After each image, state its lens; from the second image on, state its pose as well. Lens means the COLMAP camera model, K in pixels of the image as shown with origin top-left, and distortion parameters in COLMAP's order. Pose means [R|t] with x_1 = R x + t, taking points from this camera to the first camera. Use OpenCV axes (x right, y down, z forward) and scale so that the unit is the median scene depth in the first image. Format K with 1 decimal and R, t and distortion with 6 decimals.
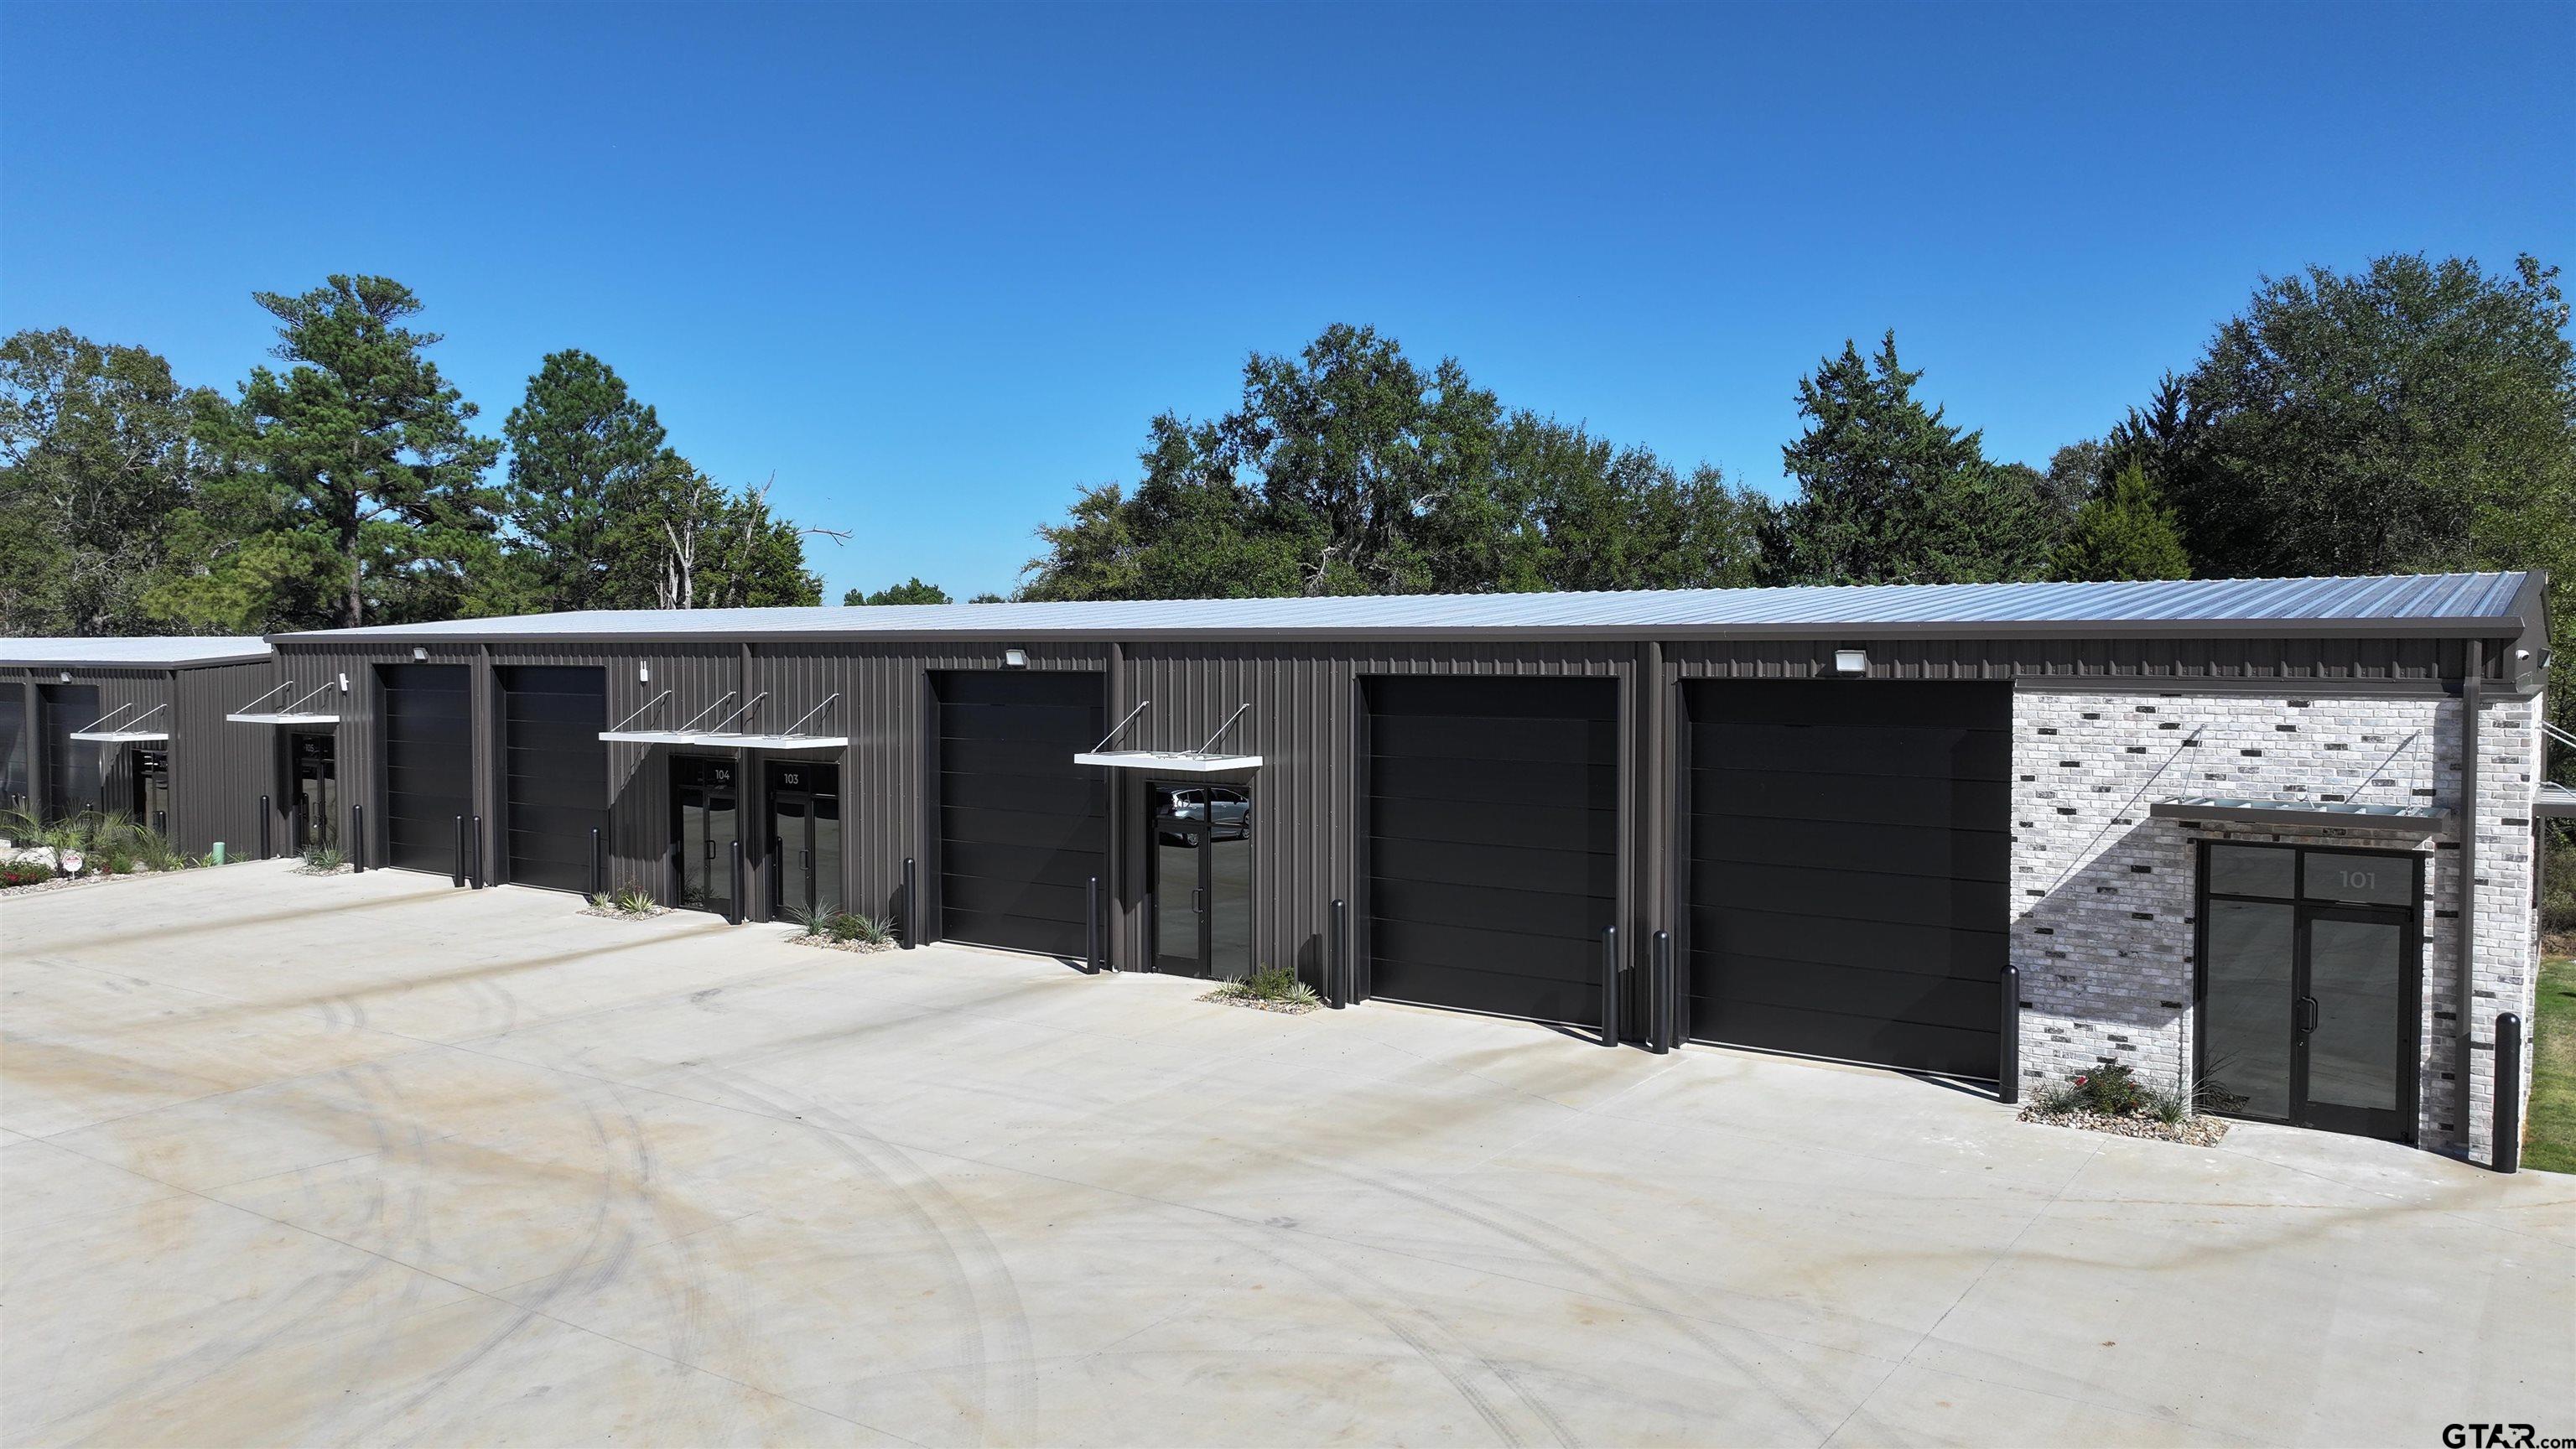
lens RADIAL K [[1813.1, 0, 1295.3], [0, 1813.1, 719.0], [0, 0, 1]] dist [0.001563, 0.008717]
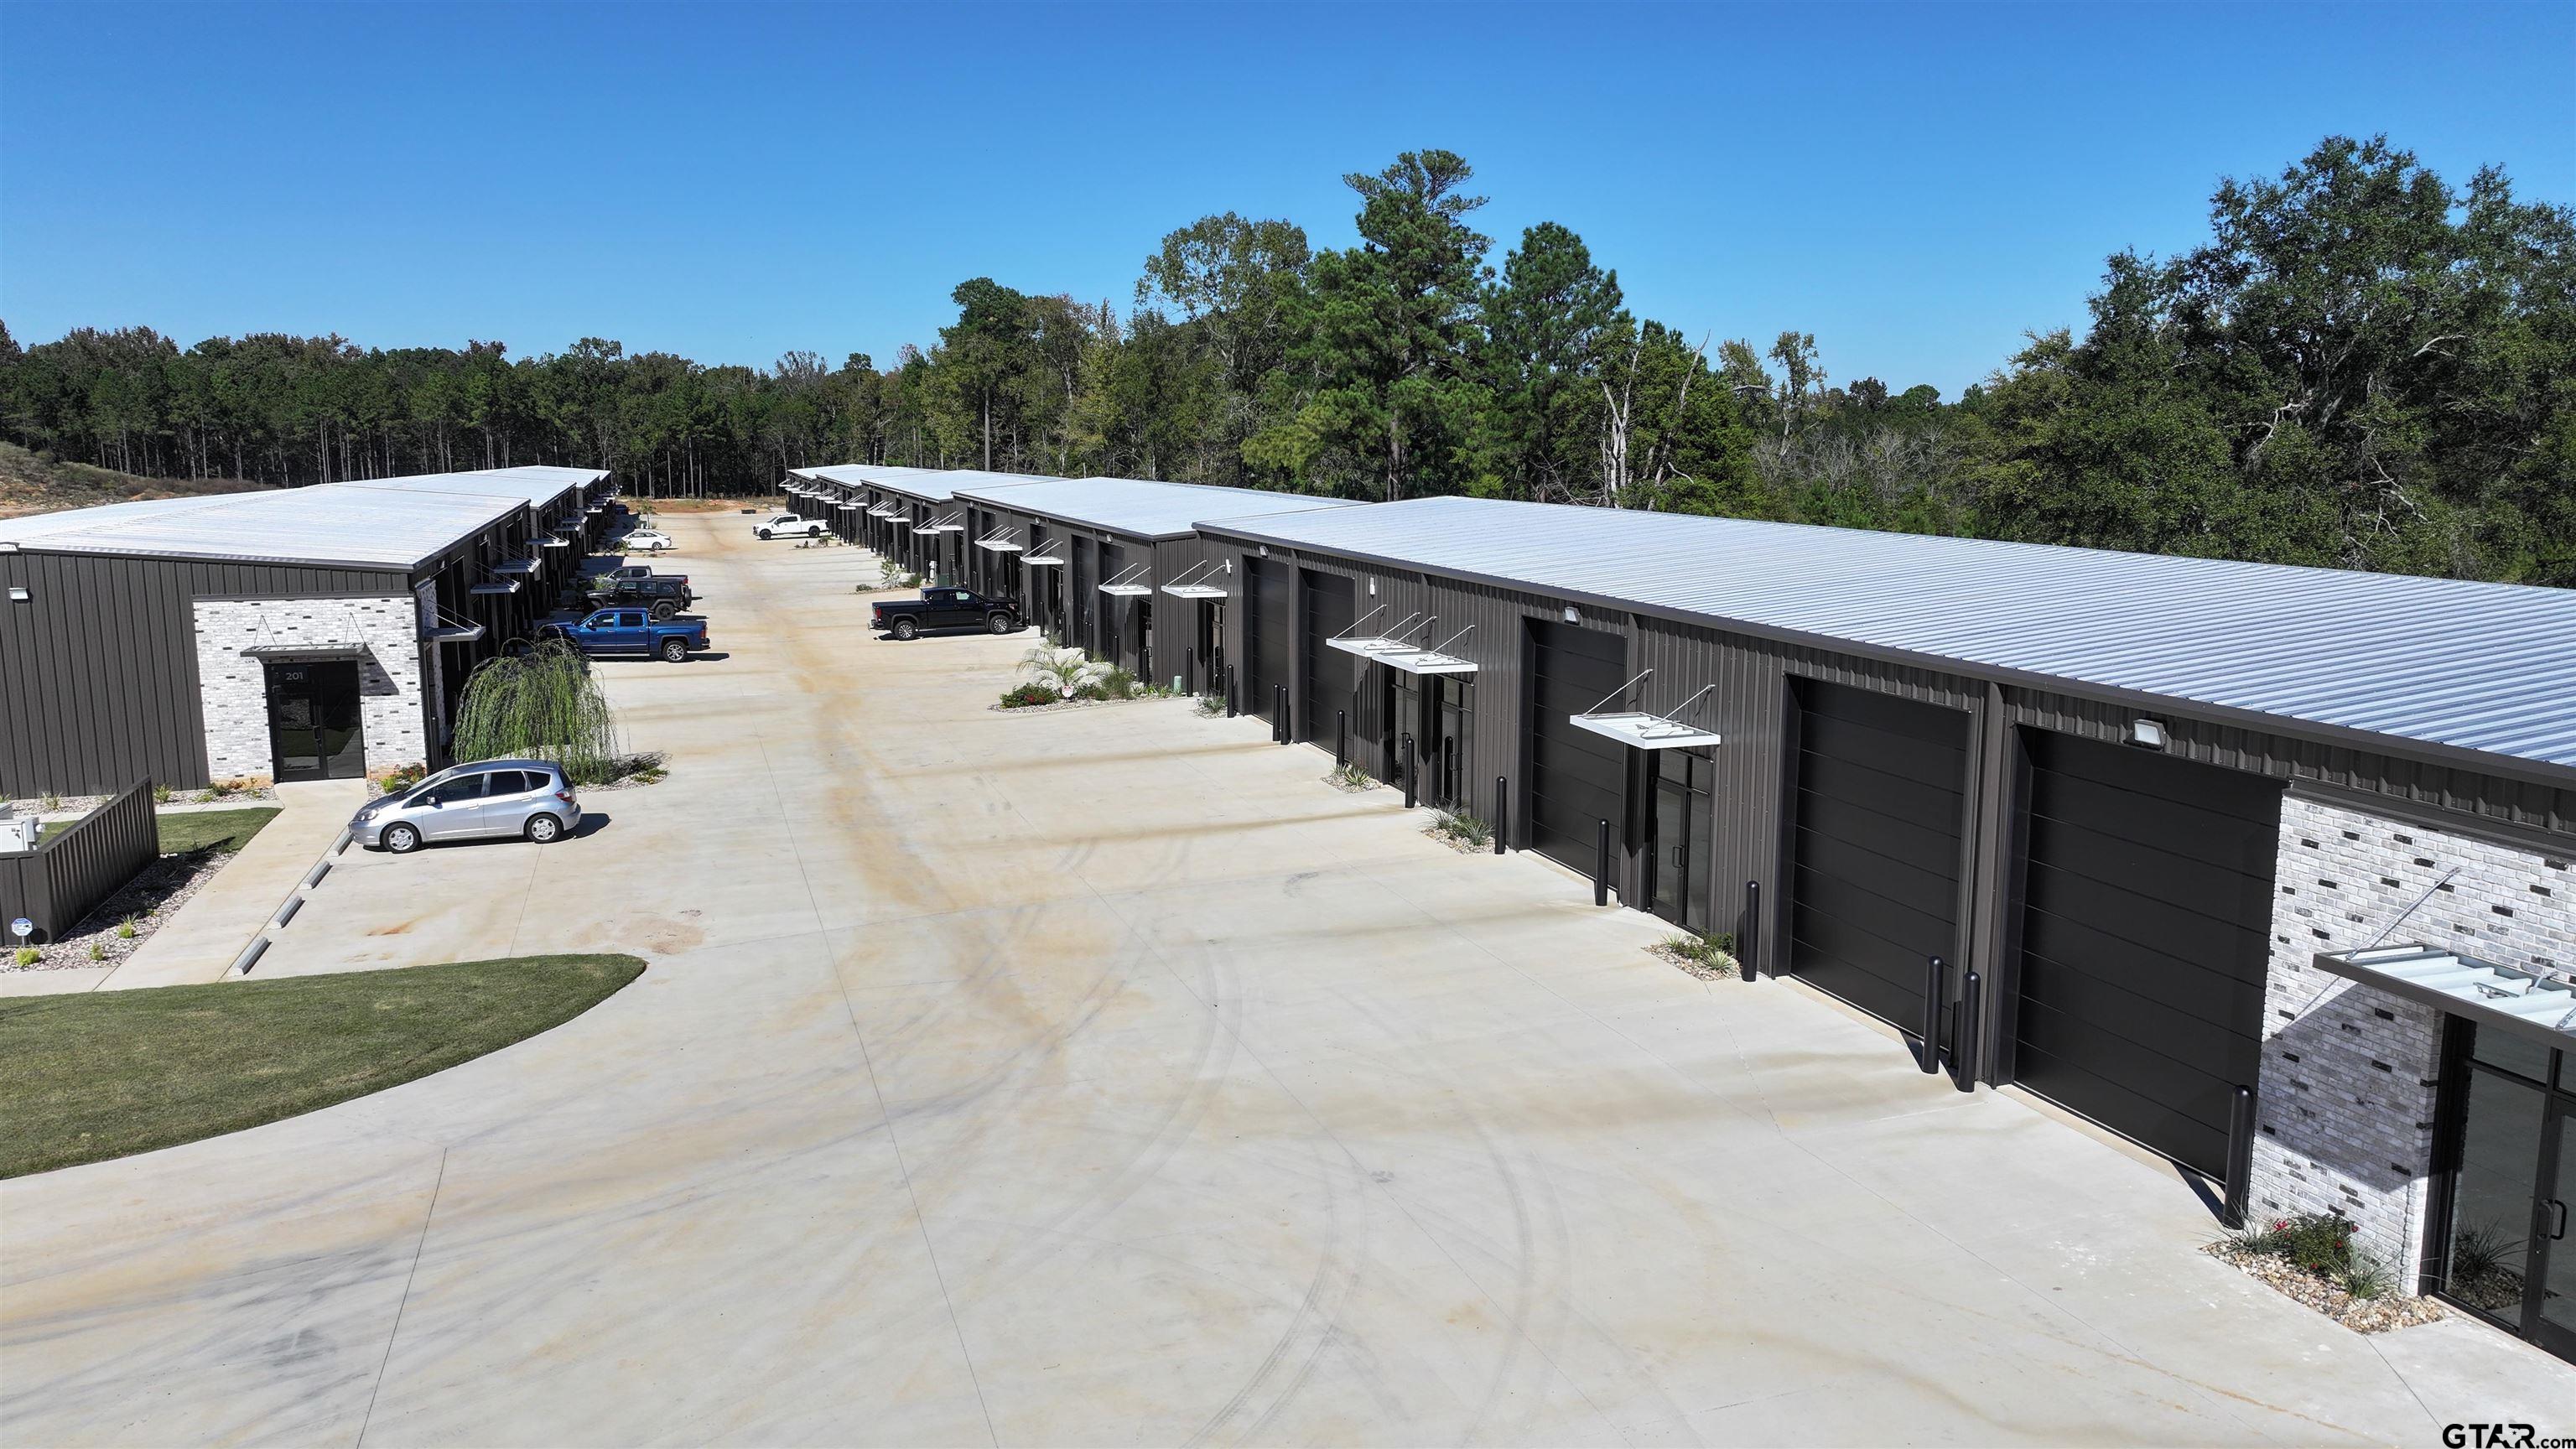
lens RADIAL K [[1813.1, 0, 1294.7], [0, 1813.1, 716.7], [0, 0, 1]] dist [0.001563, 0.008717]
pose [[0.813838, 0.091484, -0.573845, 0.453125], [-0.022973, 0.991823, 0.125539, -0.138065], [0.580637, -0.088986, 0.809285, -0.013608]]
